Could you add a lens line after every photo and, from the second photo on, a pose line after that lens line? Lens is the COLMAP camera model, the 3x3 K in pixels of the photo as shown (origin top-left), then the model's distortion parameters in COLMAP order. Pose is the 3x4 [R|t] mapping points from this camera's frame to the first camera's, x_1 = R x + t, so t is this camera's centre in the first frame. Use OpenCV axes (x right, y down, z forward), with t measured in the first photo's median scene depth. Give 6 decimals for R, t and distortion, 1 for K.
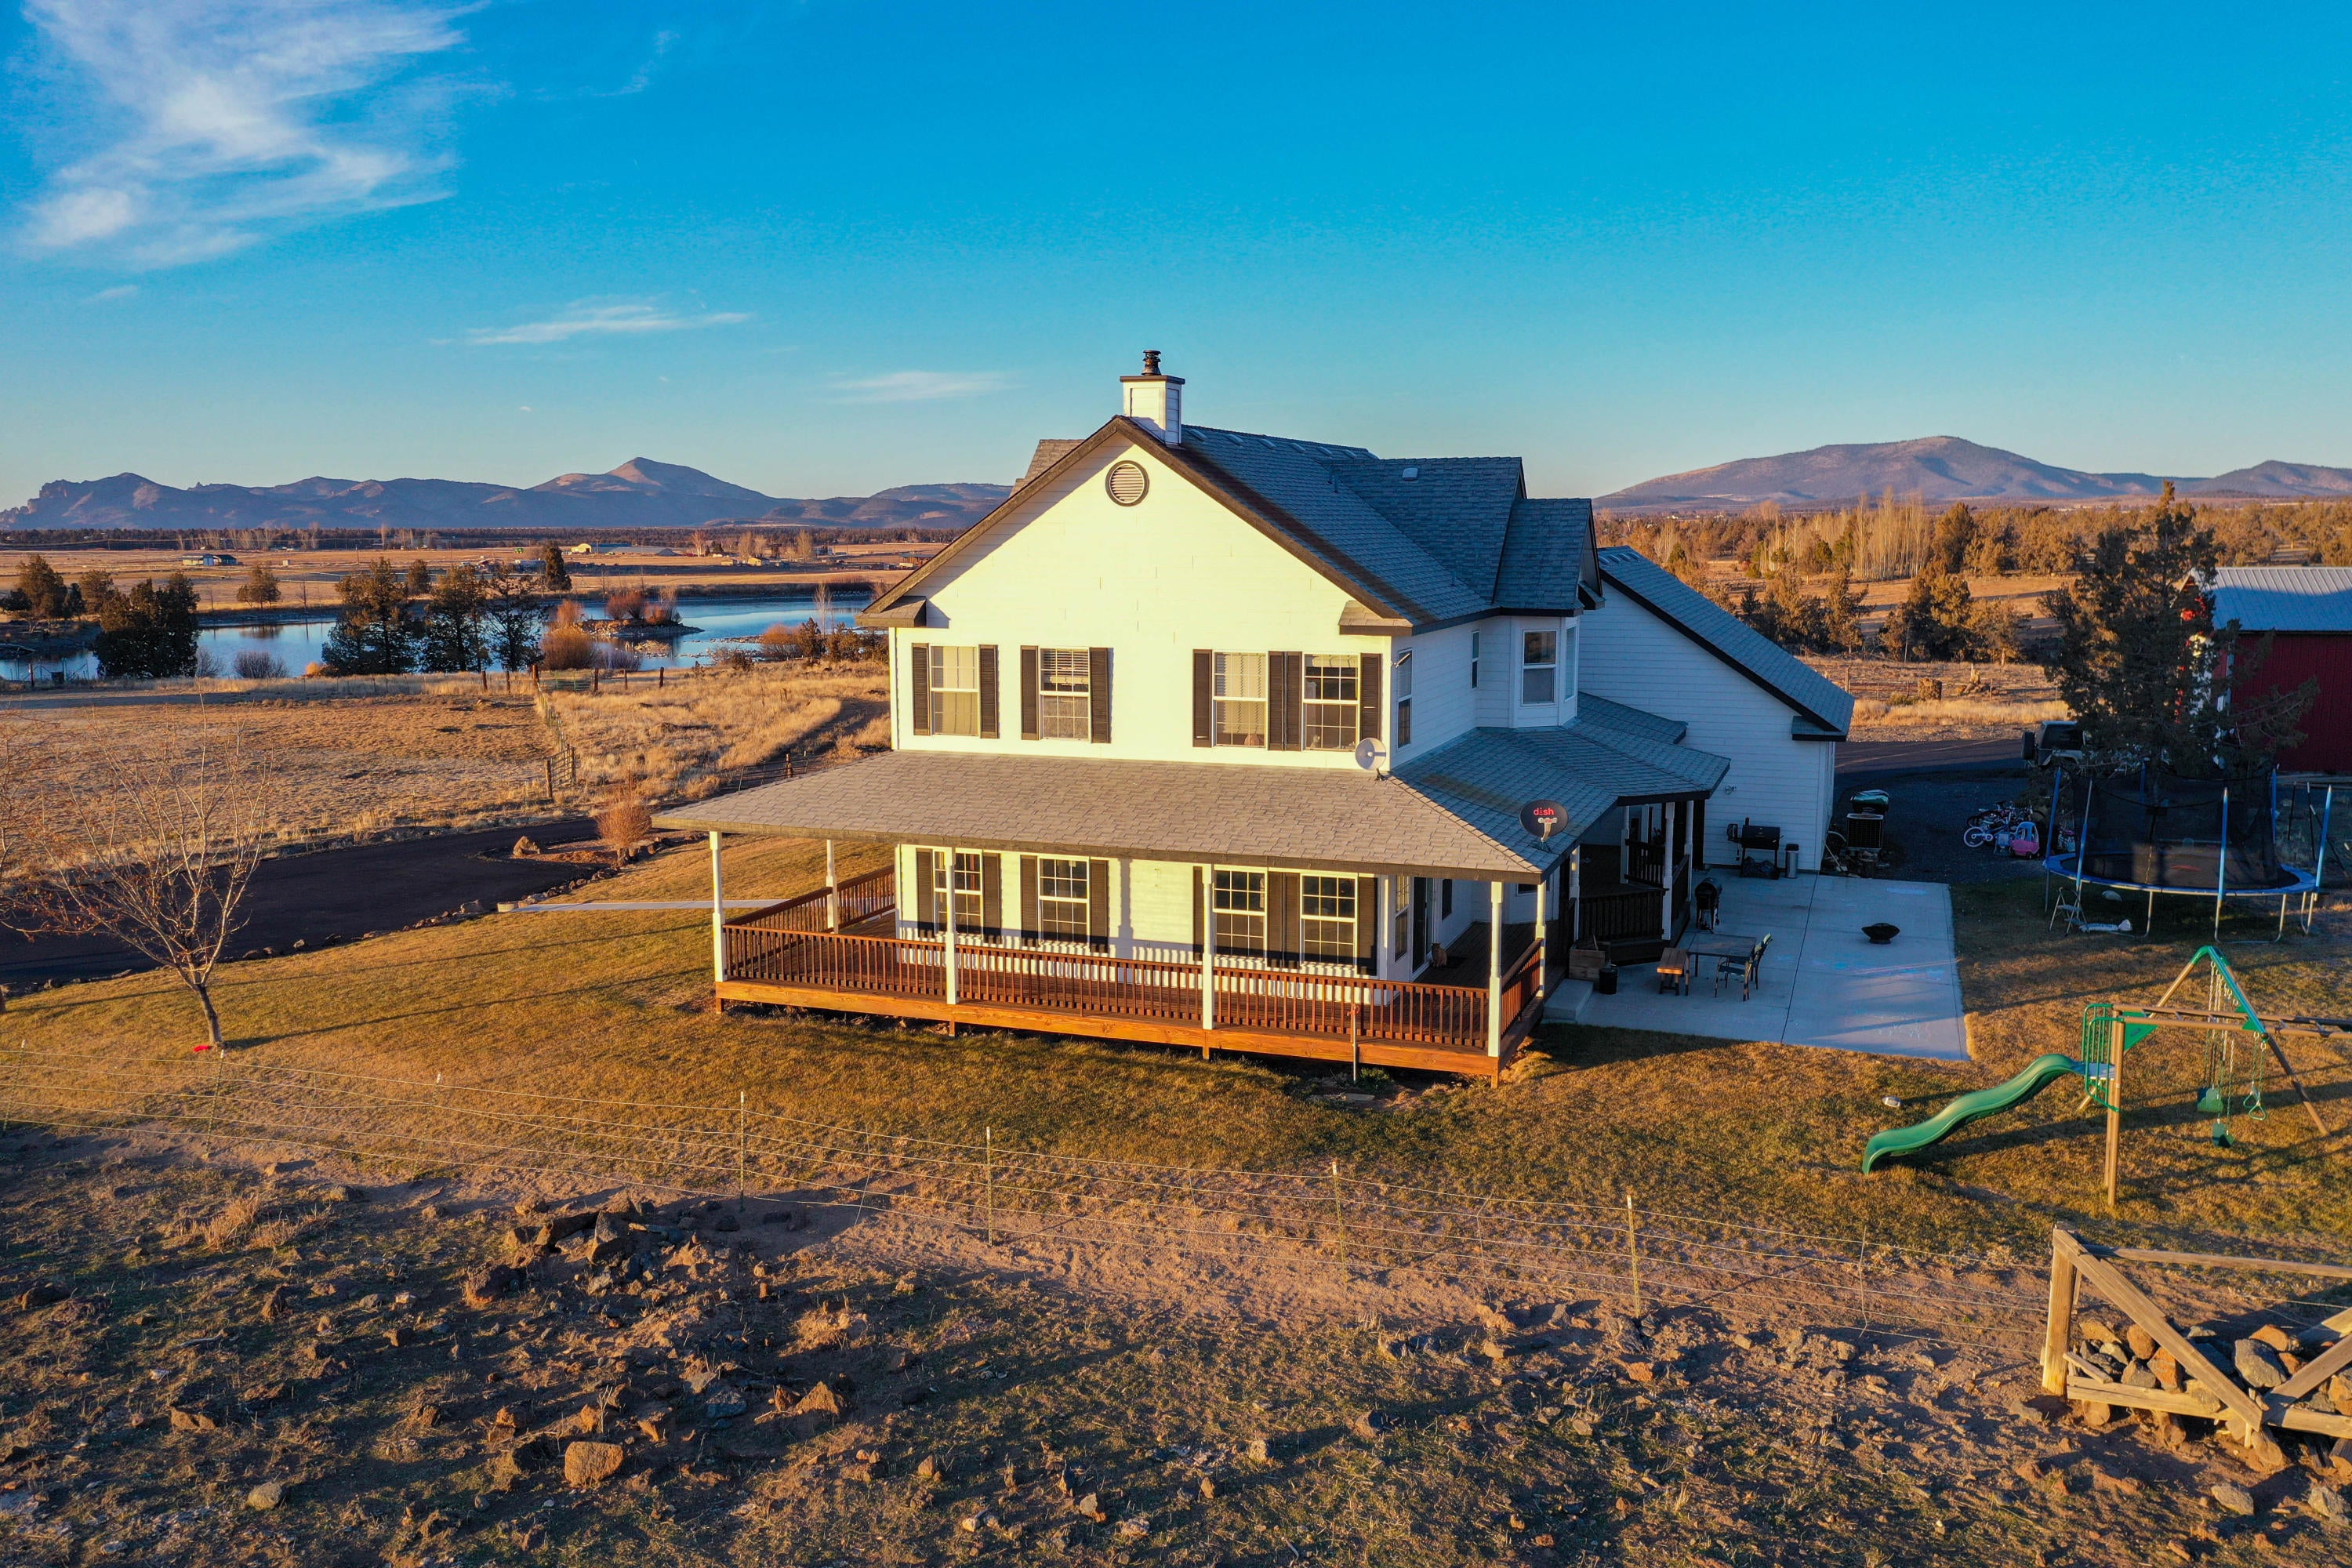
lens RADIAL K [[1861.8, 0, 1173.1], [0, 1861.8, 779.6], [0, 0, 1]] dist [0.014589, 0.007337]
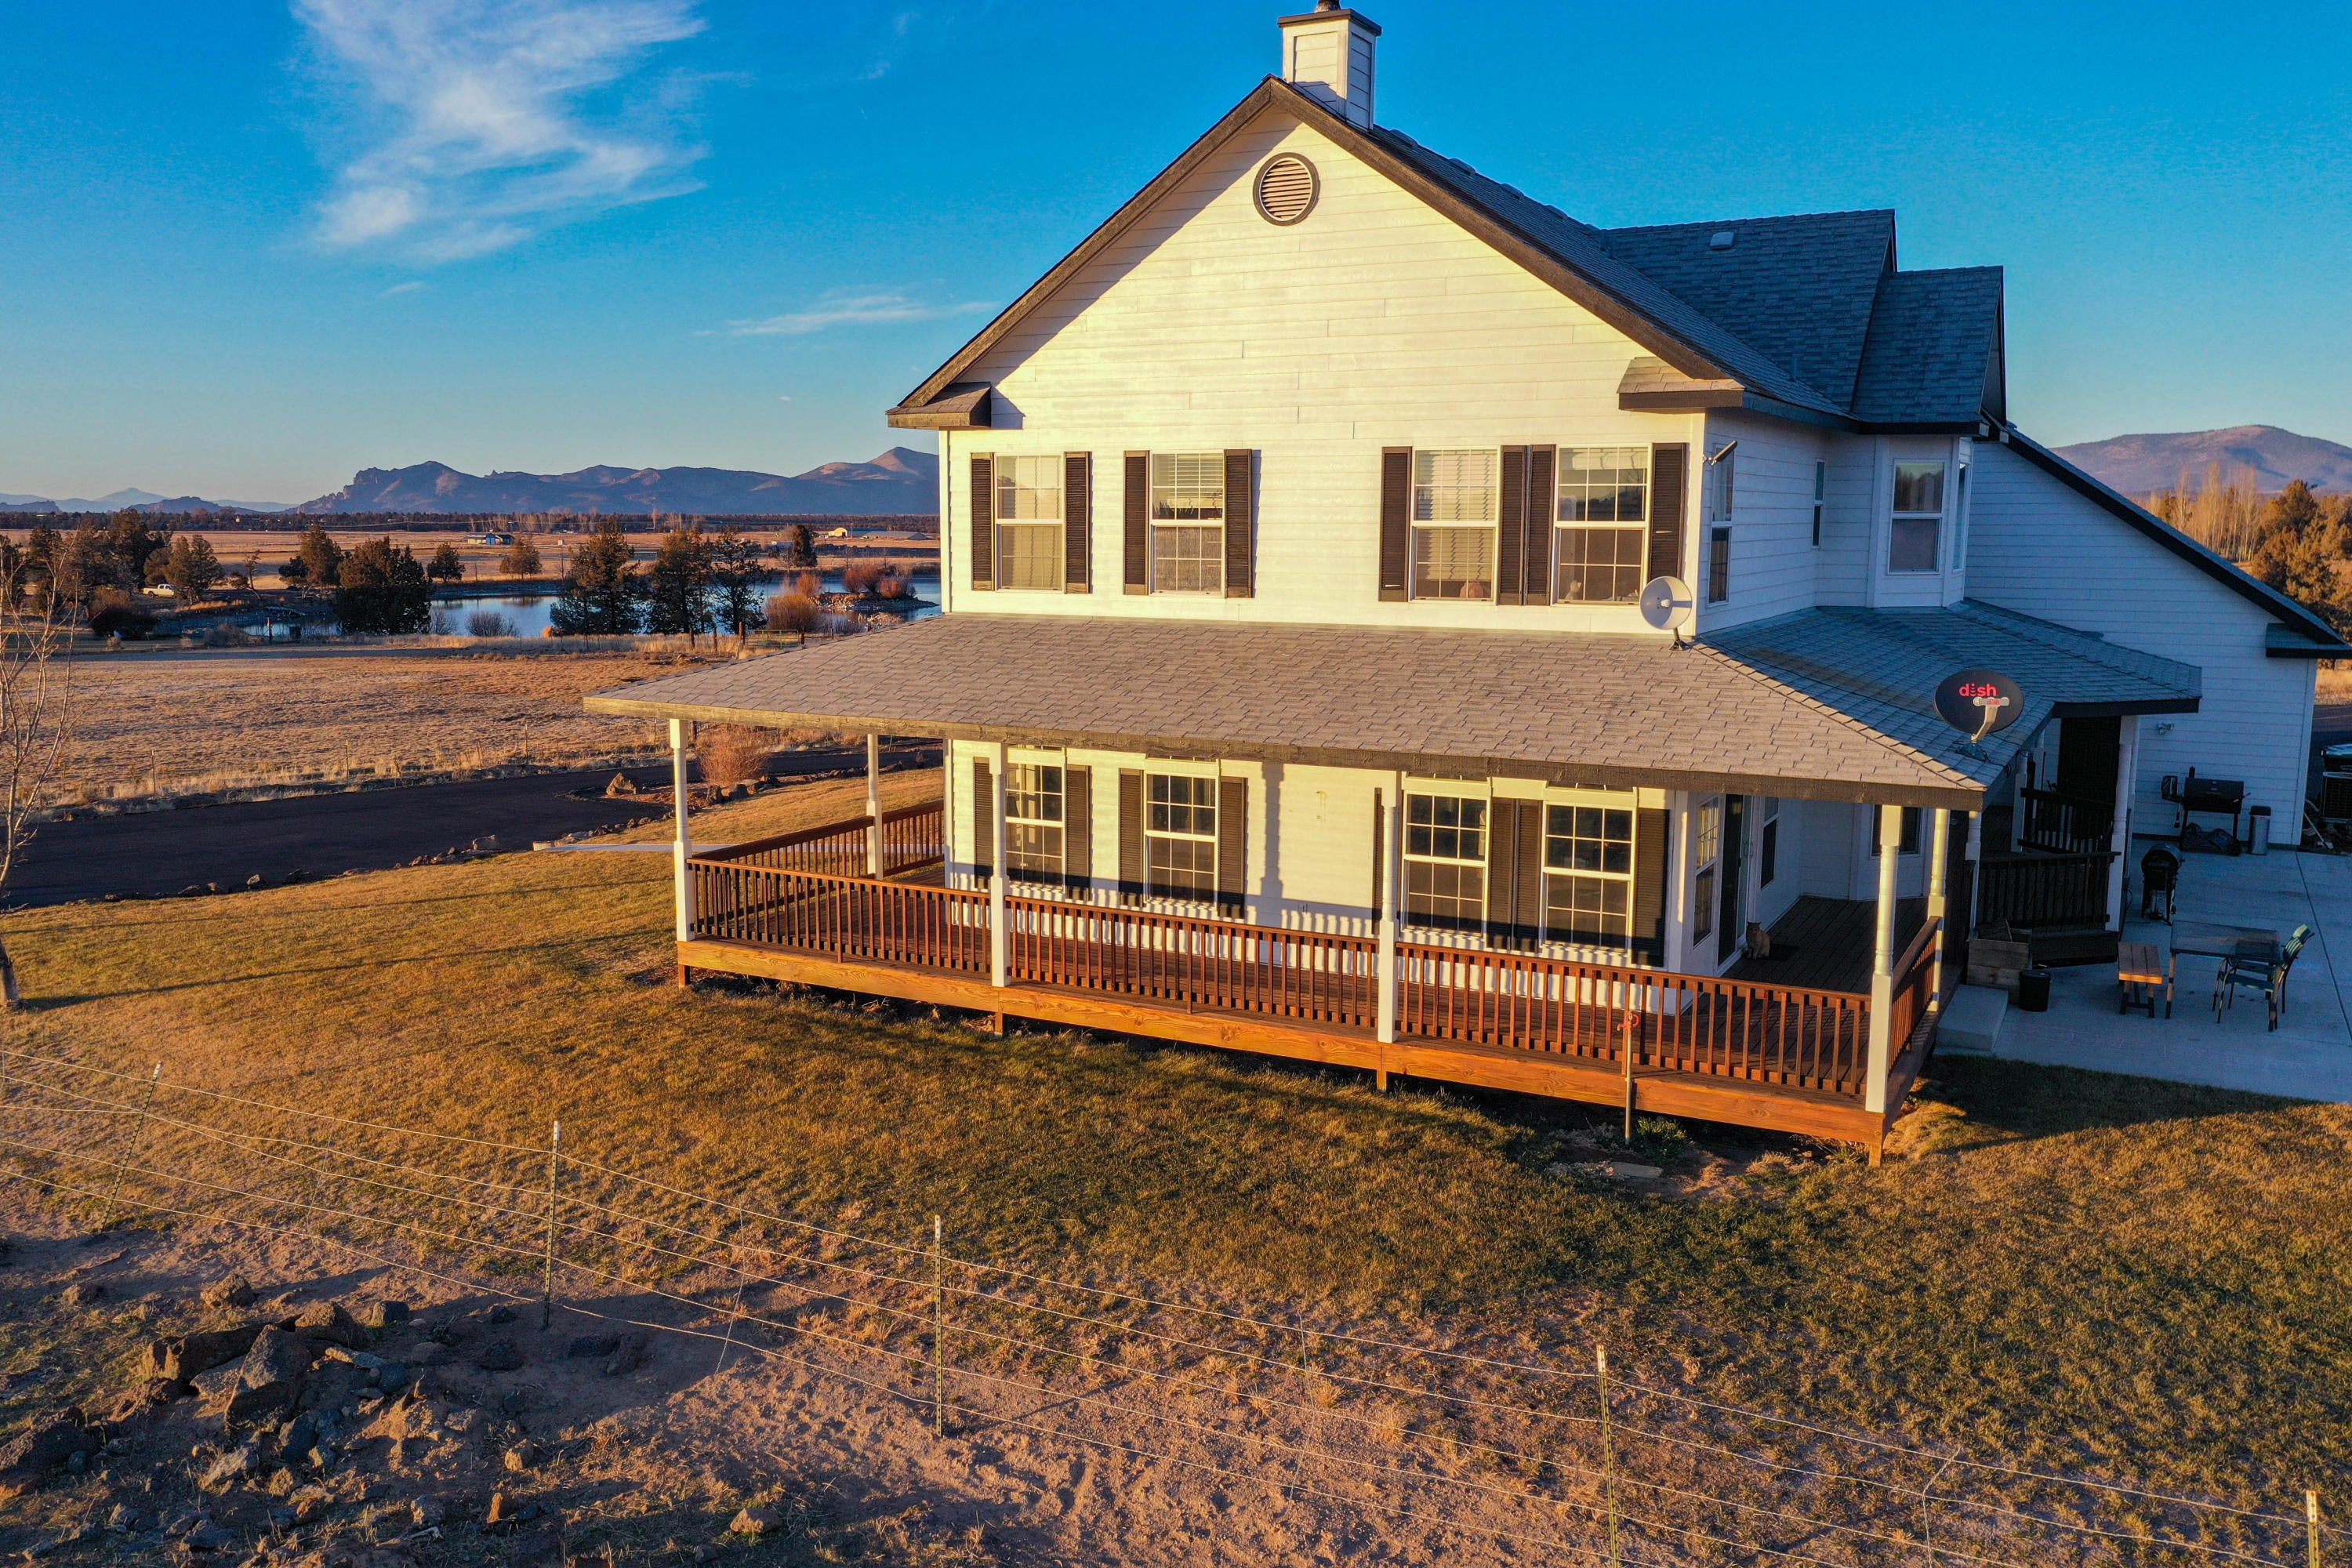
lens RADIAL K [[1861.8, 0, 1180.5], [0, 1861.8, 791.4], [0, 0, 1]] dist [0.014589, 0.007337]
pose [[0.991894, 0.025234, -0.124534, 0.024717], [-0.023862, 0.999637, 0.012501, 0.042006], [0.124804, -0.009428, 0.992137, 0.356192]]
